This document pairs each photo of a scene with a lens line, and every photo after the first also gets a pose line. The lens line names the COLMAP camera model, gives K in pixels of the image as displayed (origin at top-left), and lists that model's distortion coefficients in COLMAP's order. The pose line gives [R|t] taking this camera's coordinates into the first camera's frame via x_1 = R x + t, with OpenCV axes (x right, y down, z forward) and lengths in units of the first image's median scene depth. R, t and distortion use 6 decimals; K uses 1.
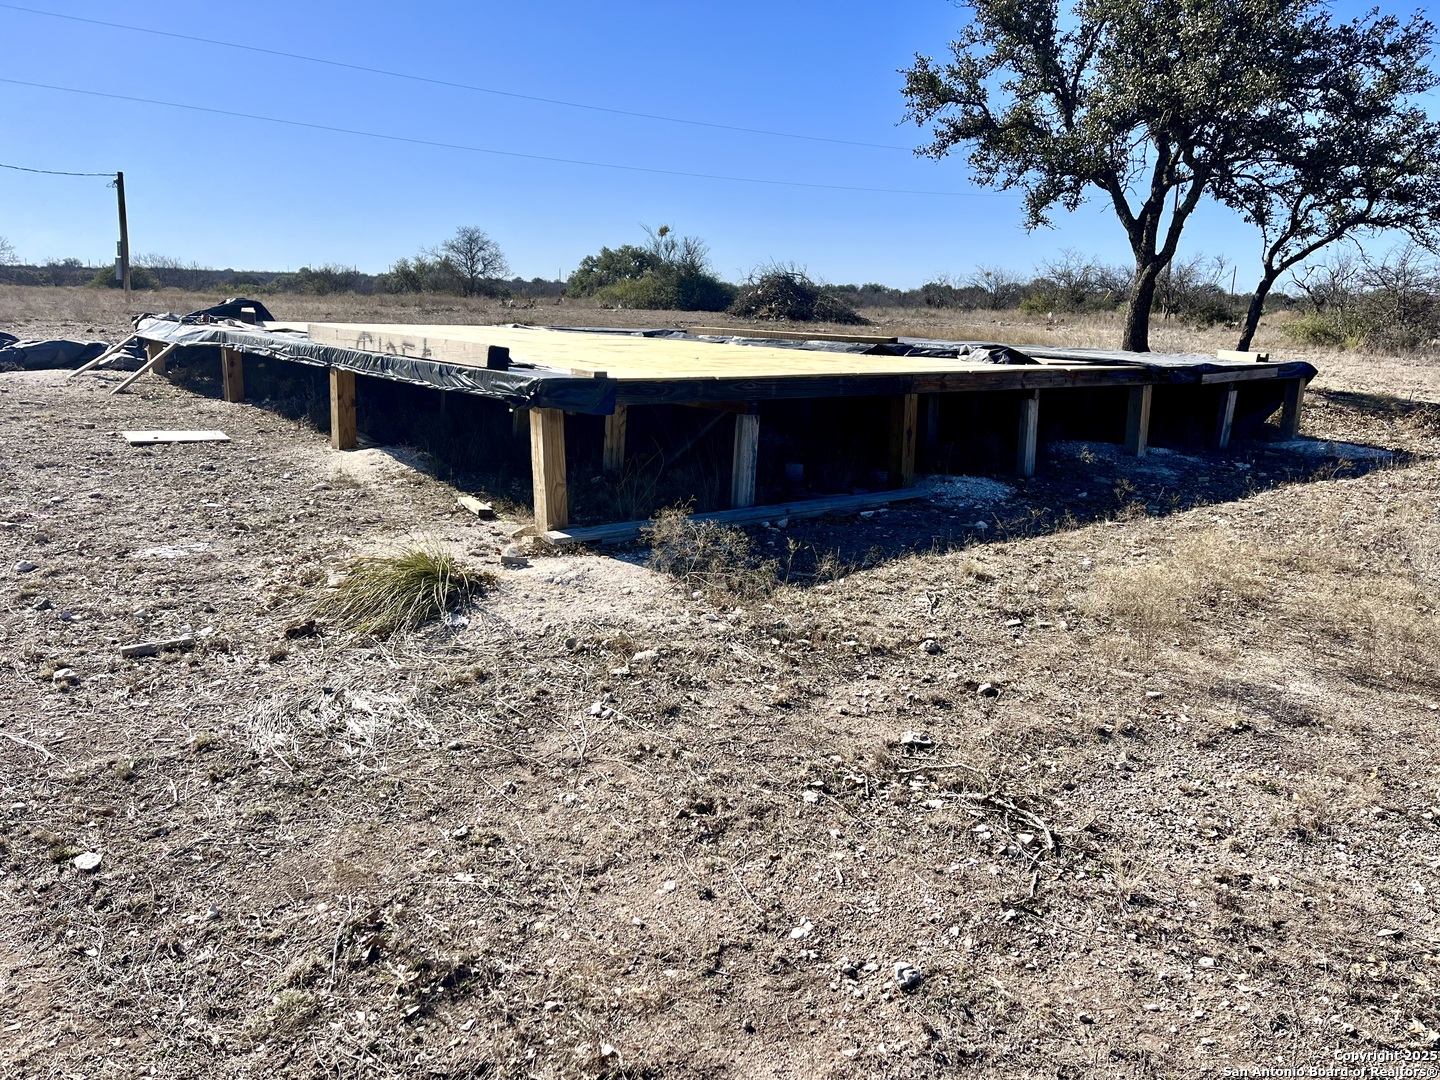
lens RADIAL K [[1109.5, 0, 720.0], [0, 1109.5, 540.0], [0, 0, 1]] dist [0.076526, -0.072474]
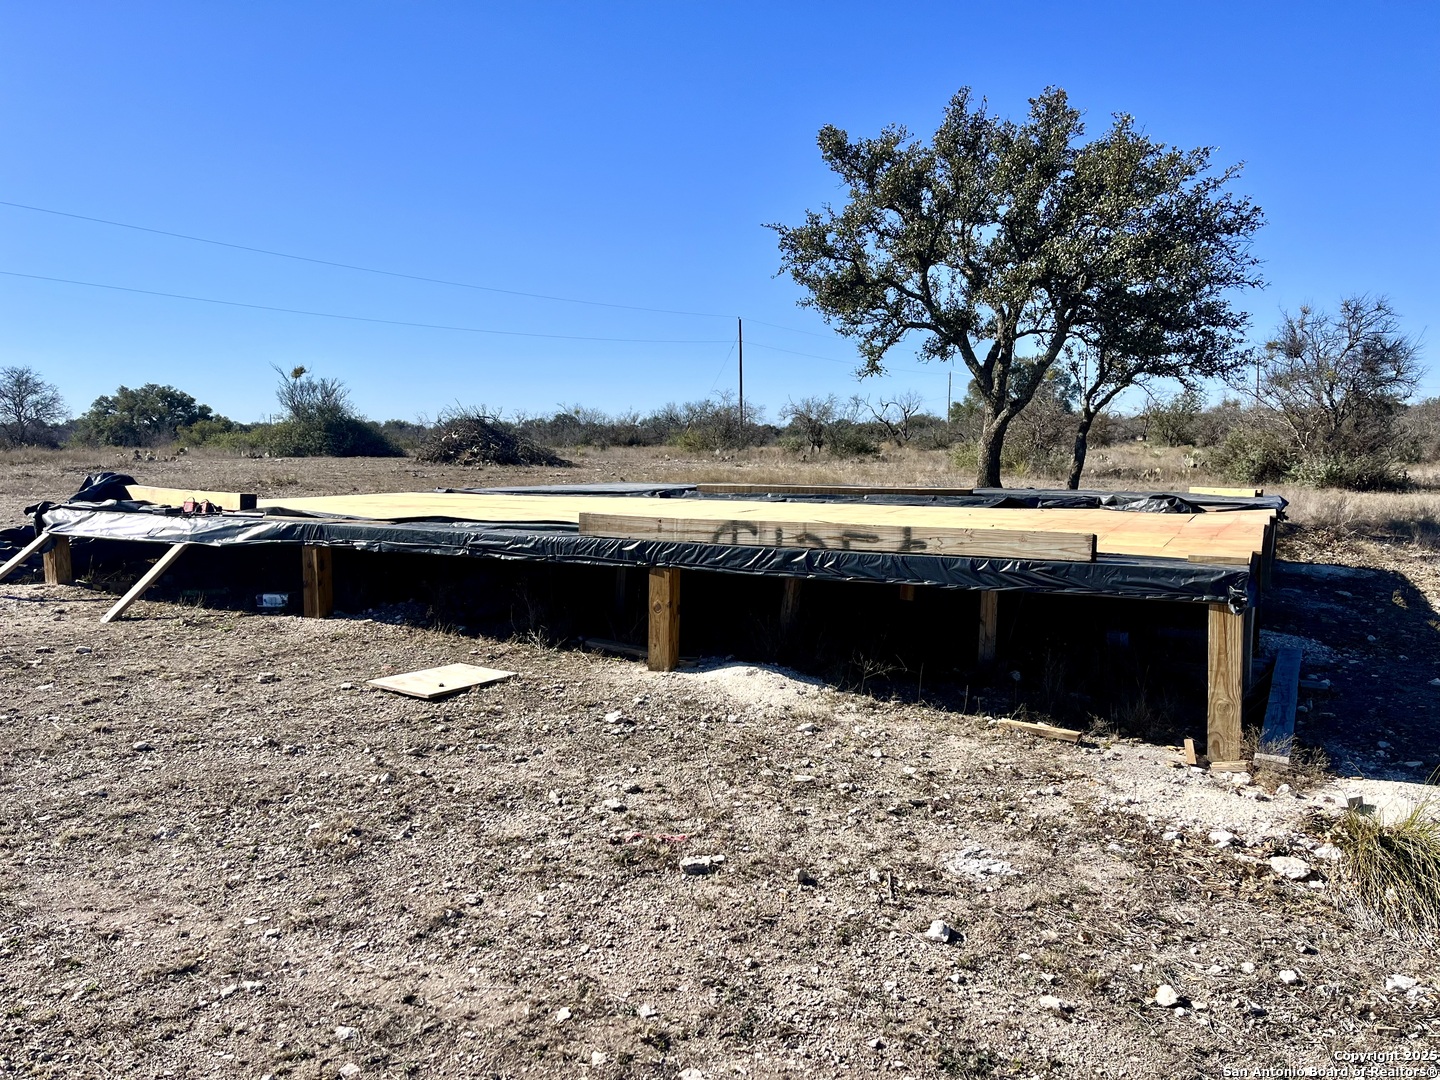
lens RADIAL K [[1109.5, 0, 720.0], [0, 1109.5, 540.0], [0, 0, 1]] dist [0.076526, -0.072474]
pose [[0.922425, -0.060744, 0.381369, -0.120487], [0.105349, 0.989676, -0.097176, -0.018747], [-0.371529, 0.129814, 0.919301, 0.054462]]
